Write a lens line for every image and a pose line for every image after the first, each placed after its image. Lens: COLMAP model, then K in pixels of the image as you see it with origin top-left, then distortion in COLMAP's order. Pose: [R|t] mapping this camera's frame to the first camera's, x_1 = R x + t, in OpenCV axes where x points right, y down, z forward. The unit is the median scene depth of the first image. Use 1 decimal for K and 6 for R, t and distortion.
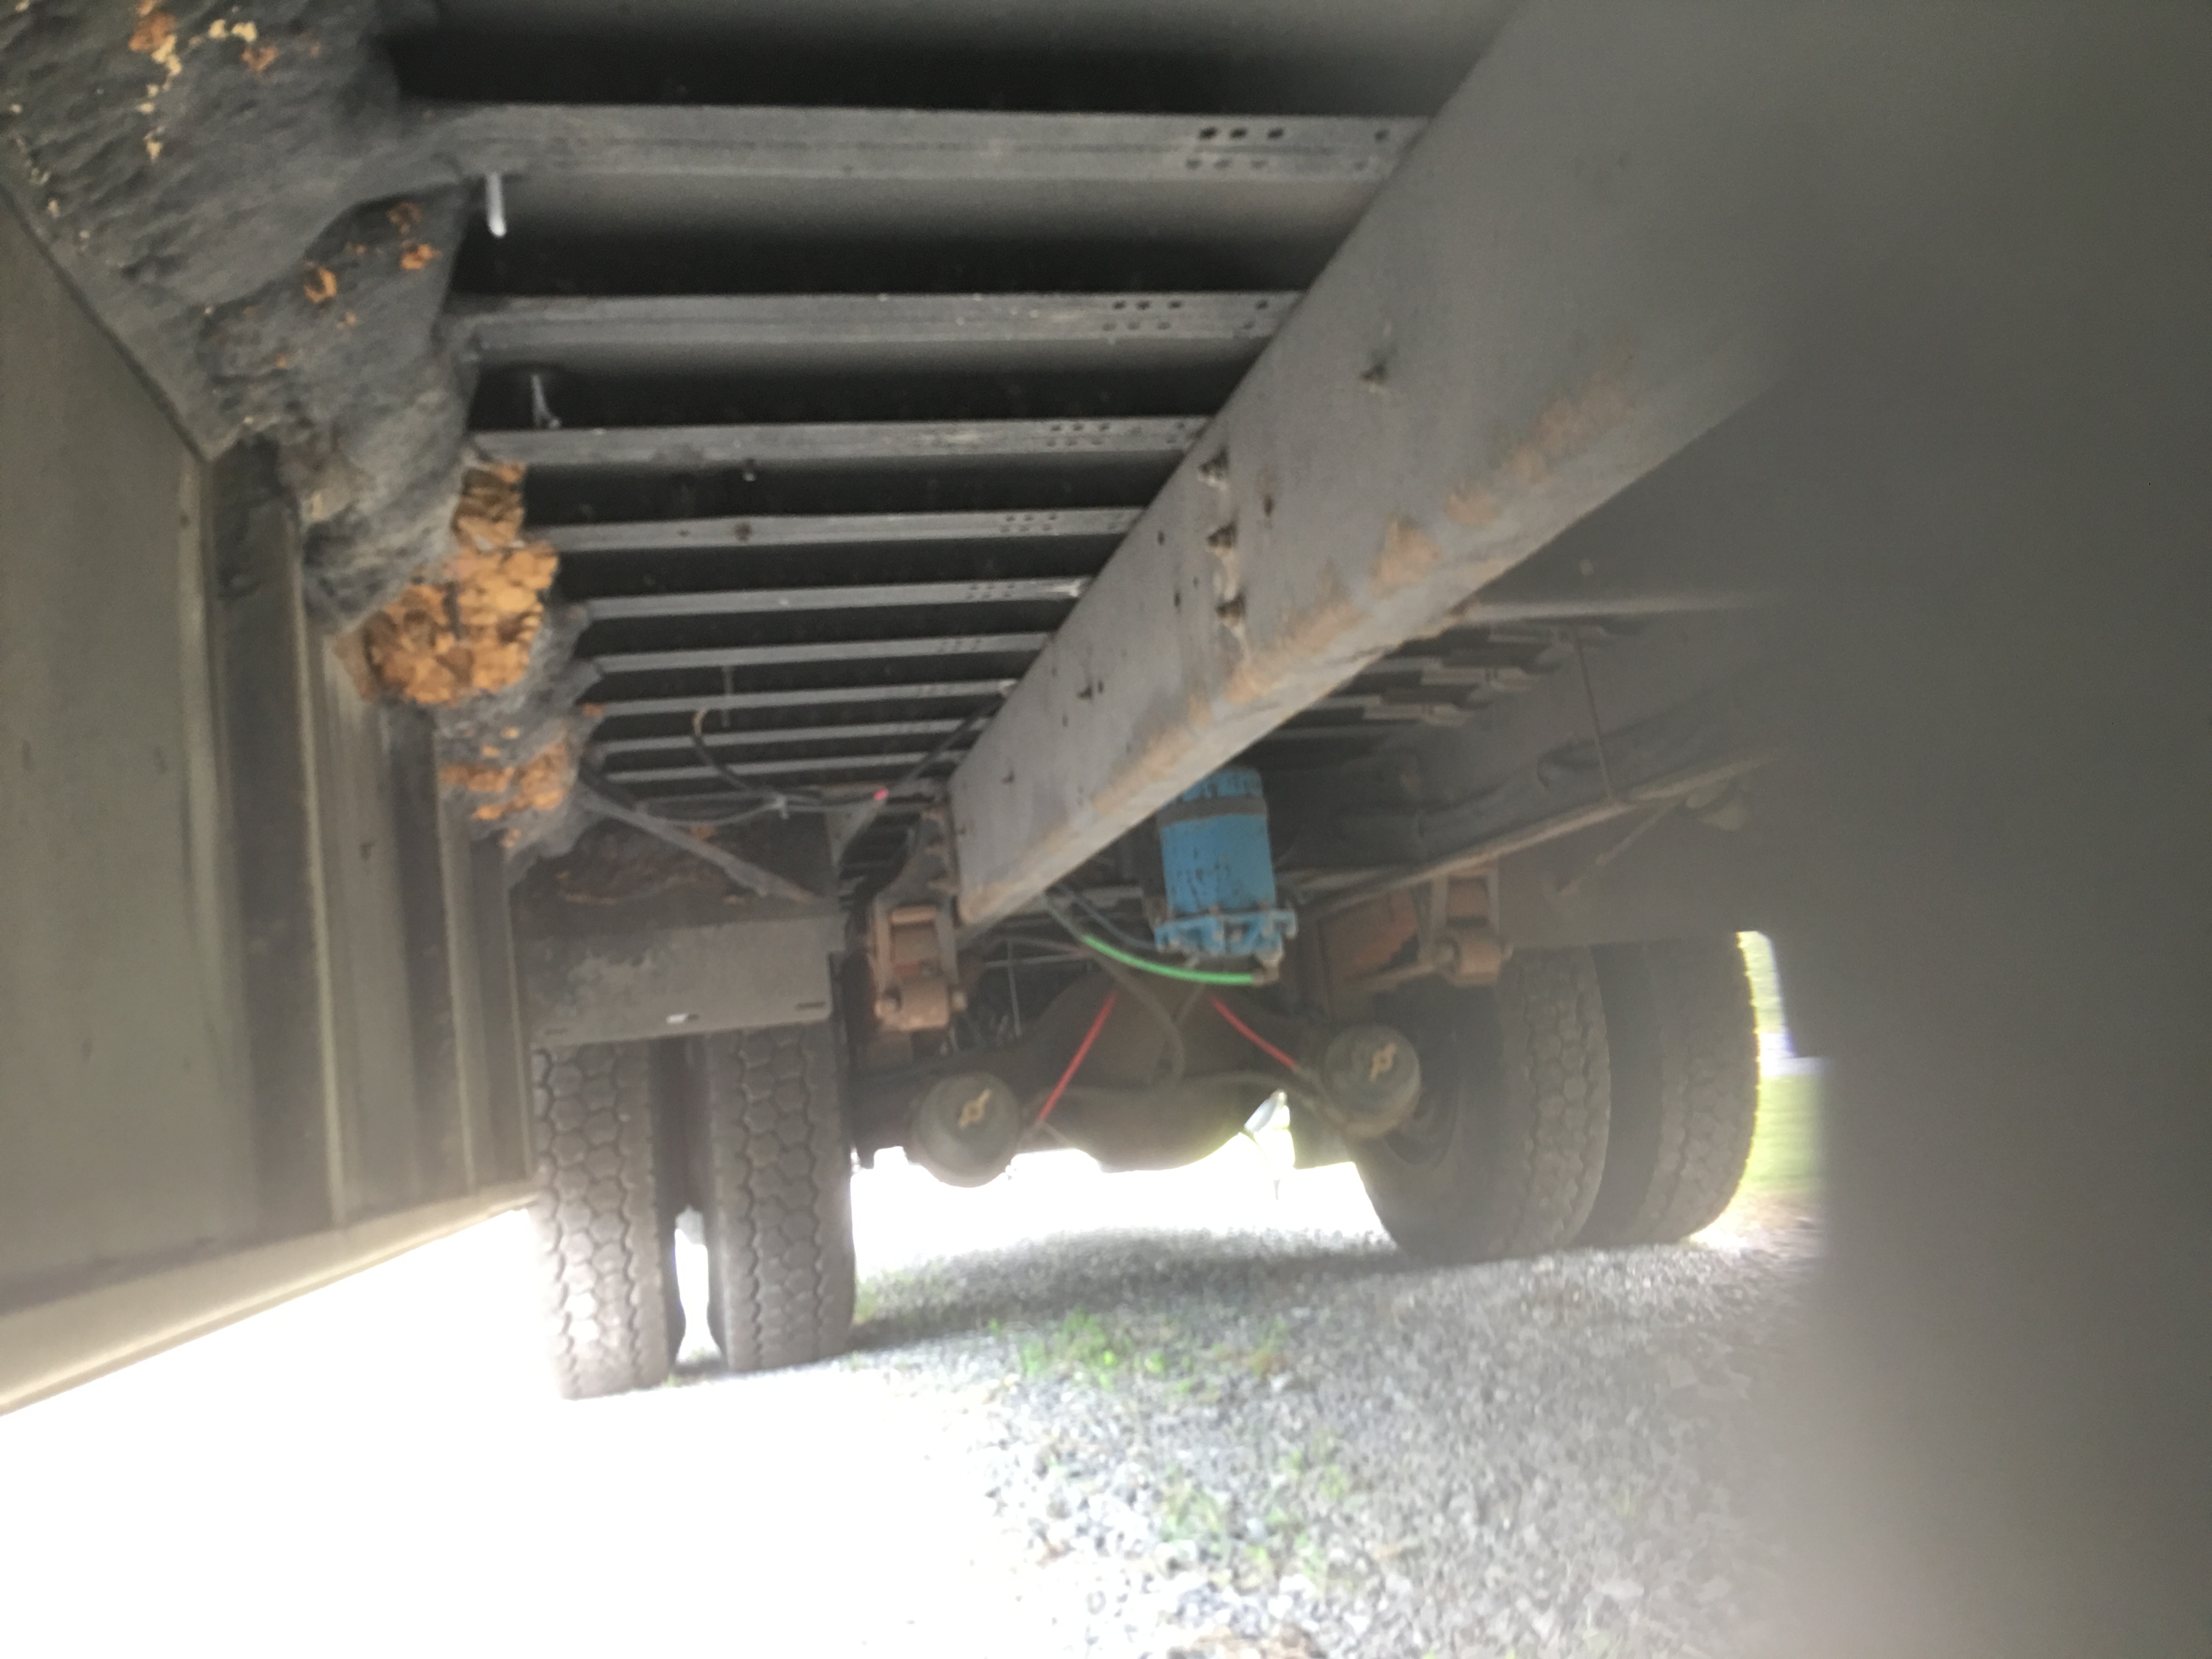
lens RADIAL K [[1891.2, 0, 1029.6], [0, 1891.2, 828.9], [0, 0, 1]] dist [0.065032, -0.121978]
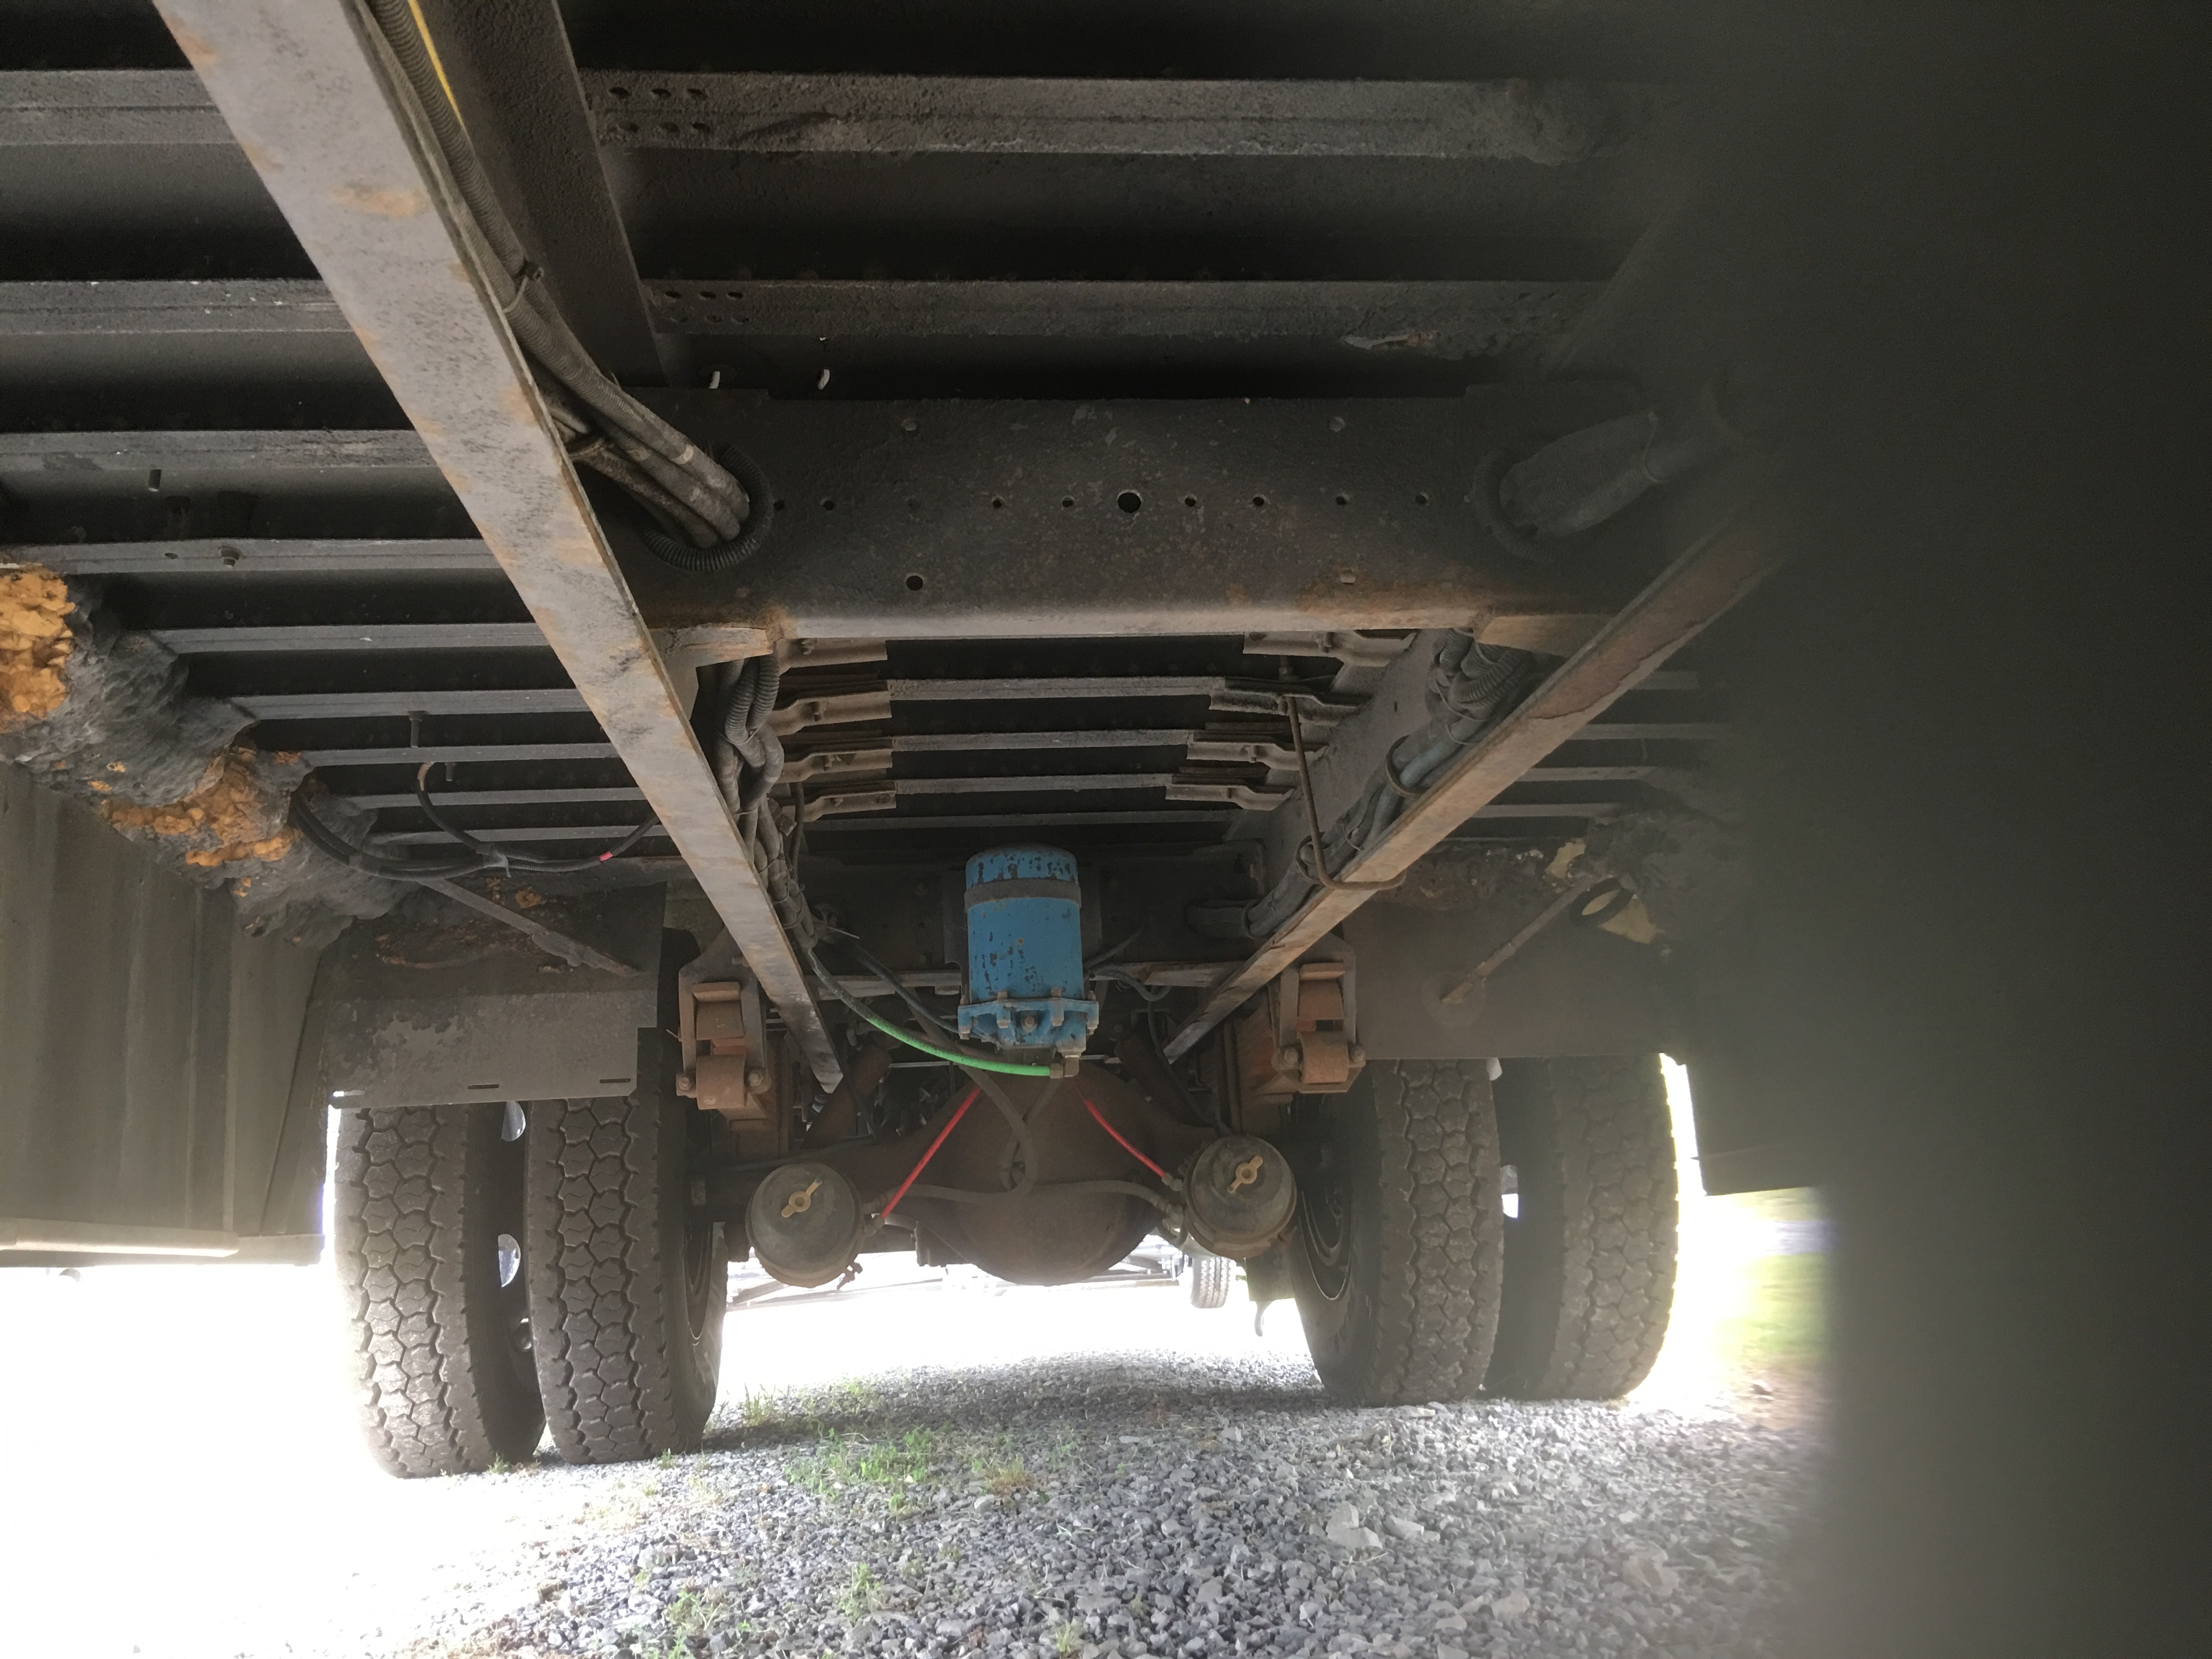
lens RADIAL K [[1891.2, 0, 1029.6], [0, 1891.2, 828.9], [0, 0, 1]] dist [0.065032, -0.121978]
pose [[0.988904, 0.028071, -0.145880, 0.227225], [-0.037920, 0.997153, -0.065175, 0.018833], [0.143635, 0.069984, 0.987153, 0.053200]]
